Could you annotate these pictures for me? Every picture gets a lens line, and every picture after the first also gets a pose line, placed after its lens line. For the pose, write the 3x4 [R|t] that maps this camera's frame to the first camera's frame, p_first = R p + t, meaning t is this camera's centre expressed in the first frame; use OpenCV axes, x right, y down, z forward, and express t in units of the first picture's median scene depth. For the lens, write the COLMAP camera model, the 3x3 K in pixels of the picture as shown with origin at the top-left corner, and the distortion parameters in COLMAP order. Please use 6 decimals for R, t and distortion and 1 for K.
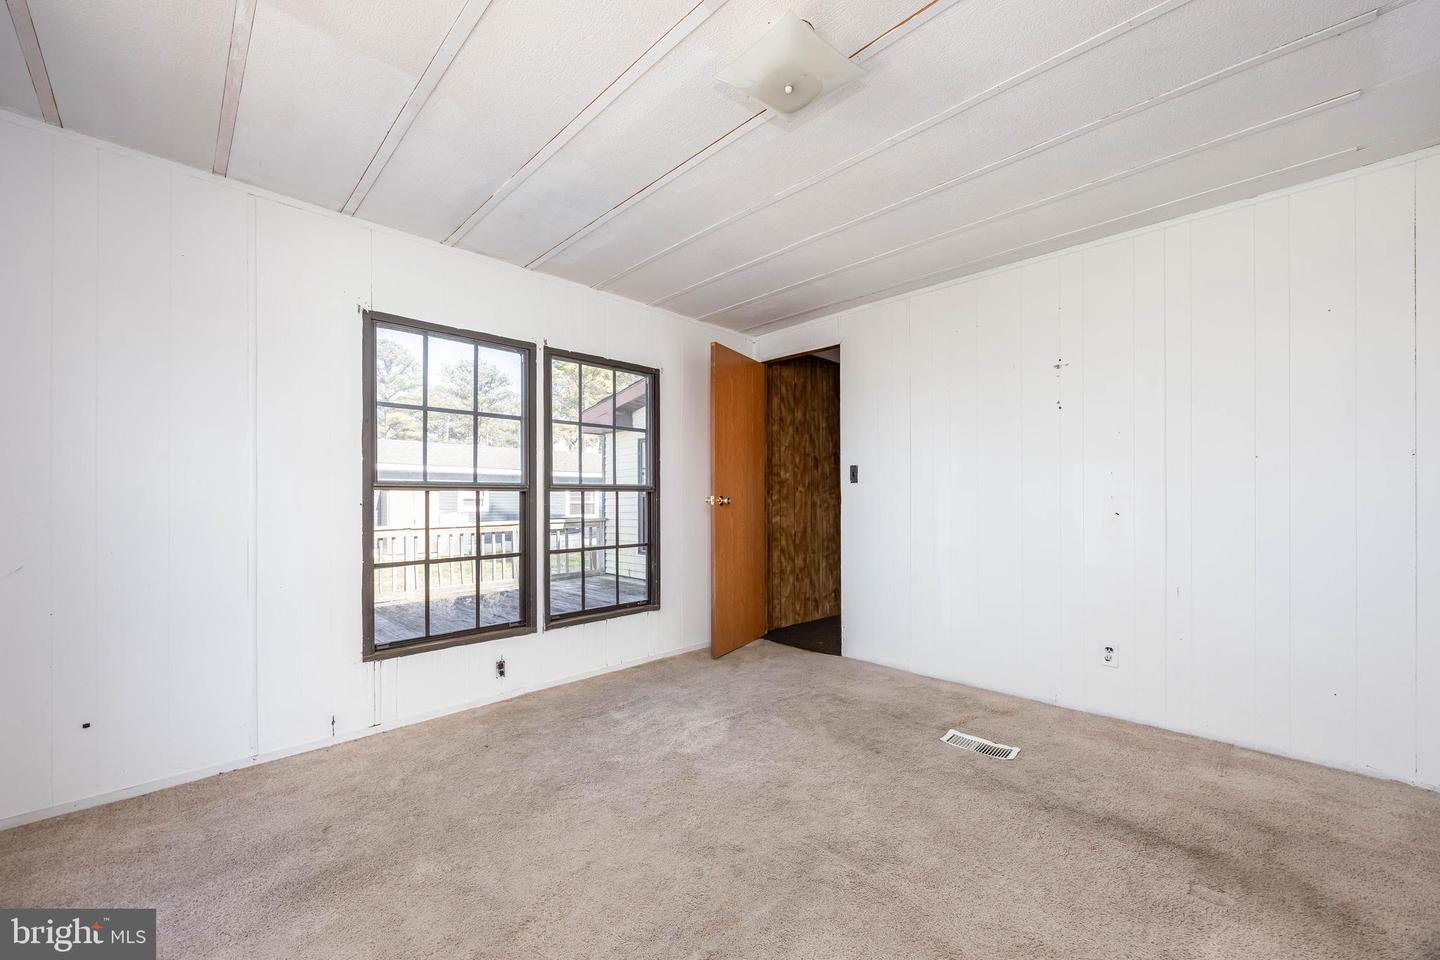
lens RADIAL K [[561.4, 0, 721.0], [0, 561.4, 495.6], [0, 0, 1]] dist [-0.000479, -0.000040]
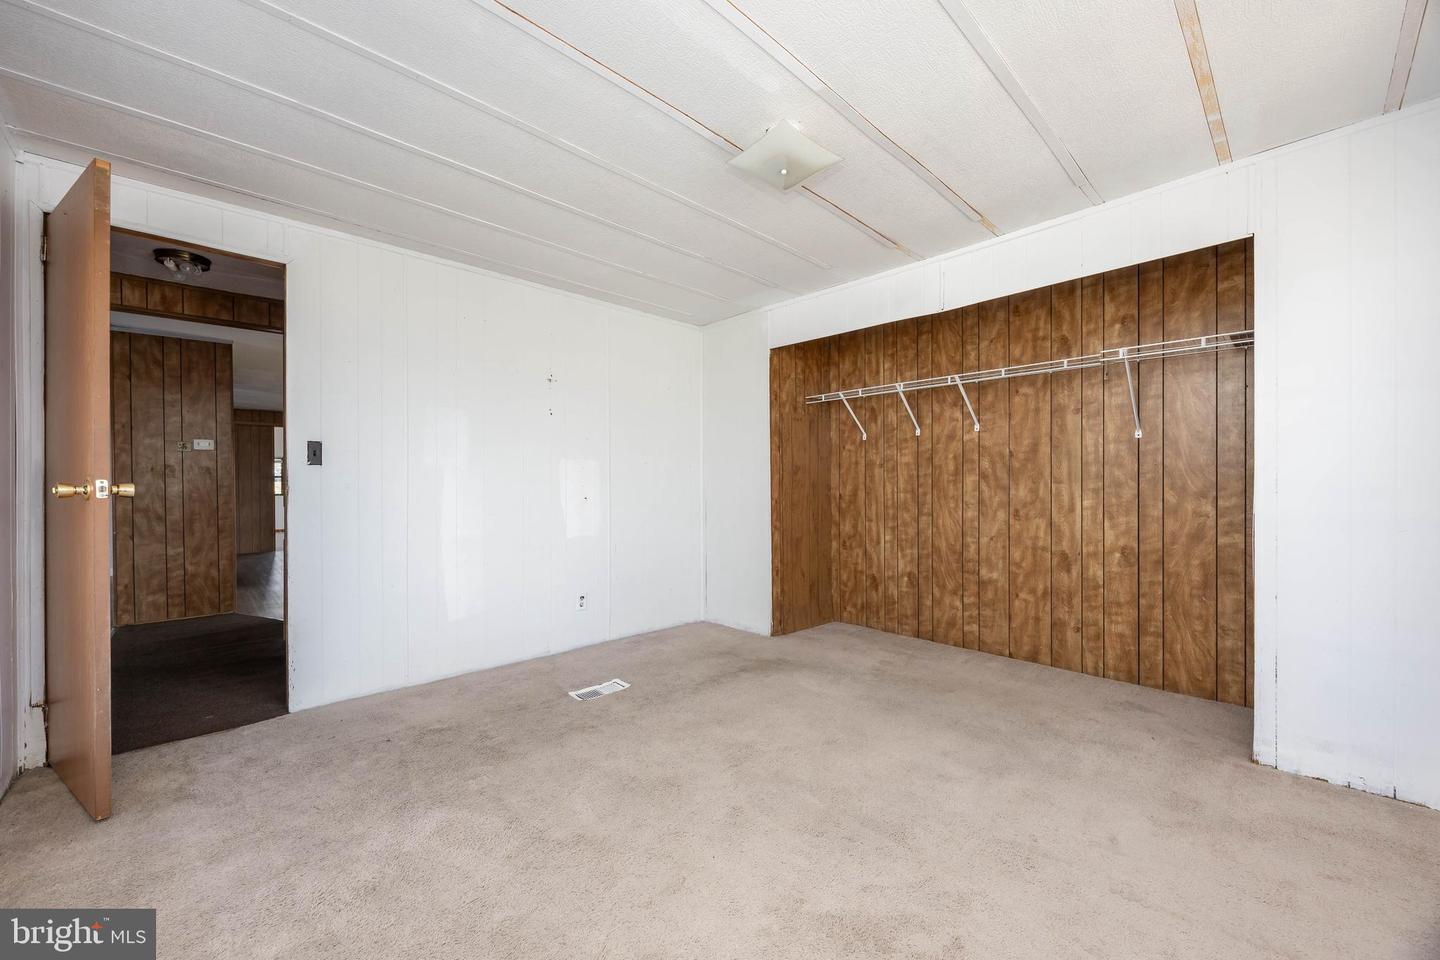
lens RADIAL K [[562.3, 0, 720.0], [0, 562.3, 480.0], [0, 0, 1]] dist [-0.001333, -0.000122]
pose [[0.019148, 0.016816, 0.999675, -0.650554], [-0.002768, 0.999856, -0.016767, 0.010047], [-0.999813, -0.002446, 0.019192, 0.620264]]
